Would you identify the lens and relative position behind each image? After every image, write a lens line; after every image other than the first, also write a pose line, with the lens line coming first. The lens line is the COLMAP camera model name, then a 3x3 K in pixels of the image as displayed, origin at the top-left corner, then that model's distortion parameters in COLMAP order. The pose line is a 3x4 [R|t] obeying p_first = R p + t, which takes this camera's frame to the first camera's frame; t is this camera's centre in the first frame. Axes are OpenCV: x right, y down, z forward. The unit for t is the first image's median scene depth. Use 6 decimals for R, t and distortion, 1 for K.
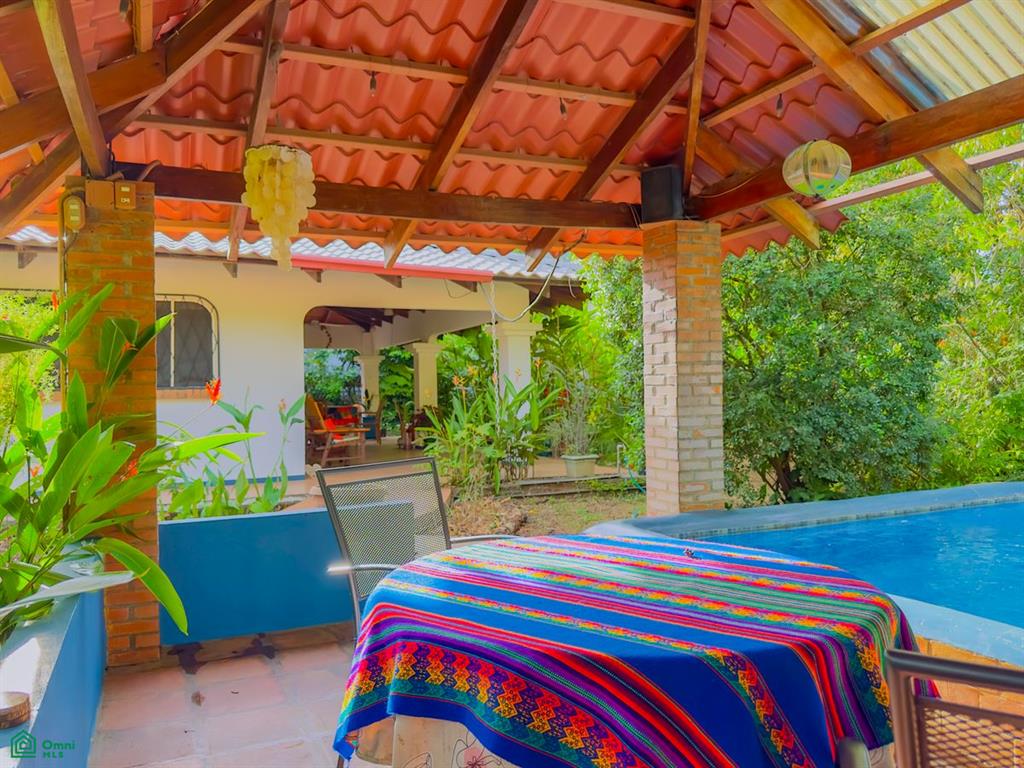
lens RADIAL K [[775.5, 0, 512.0], [0, 775.5, 384.0], [0, 0, 1]] dist [0.077347, -0.141374]
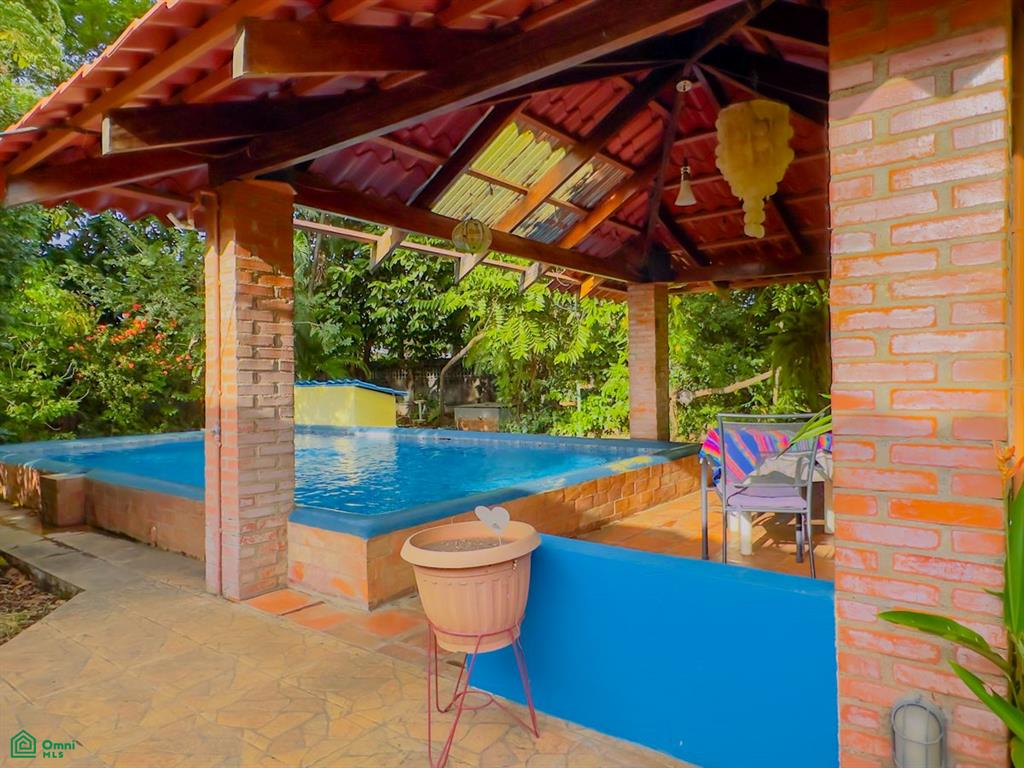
lens RADIAL K [[654.3, 0, 512.0], [0, 654.3, 384.0], [0, 0, 1]] dist [-0.000369, -0.001364]
pose [[-0.463954, 0.018864, 0.885659, -0.638047], [0.007869, 0.999822, -0.017174, 0.034034], [-0.885824, -0.000999, -0.464019, 1.202976]]
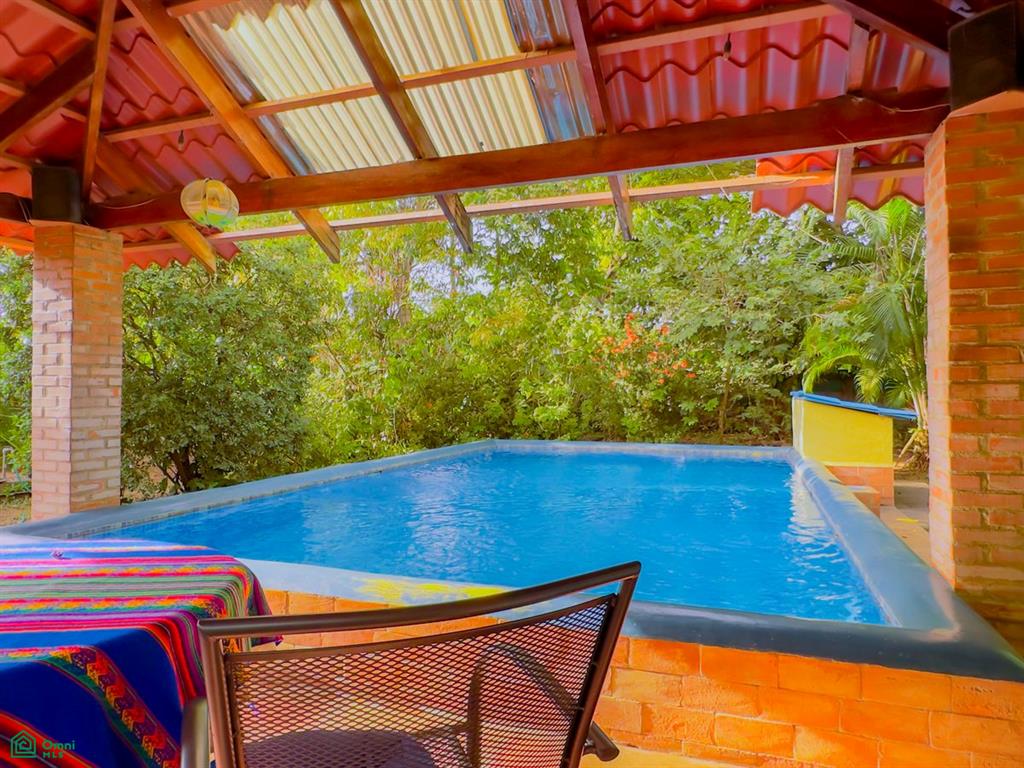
lens RADIAL K [[654.3, 0, 512.0], [0, 654.3, 384.0], [0, 0, 1]] dist [-0.000369, -0.001364]
pose [[0.700676, 0.026544, 0.712986, 0.008555], [-0.021340, 0.999640, -0.016245, -0.000162], [-0.713161, -0.003833, 0.700990, -0.000234]]
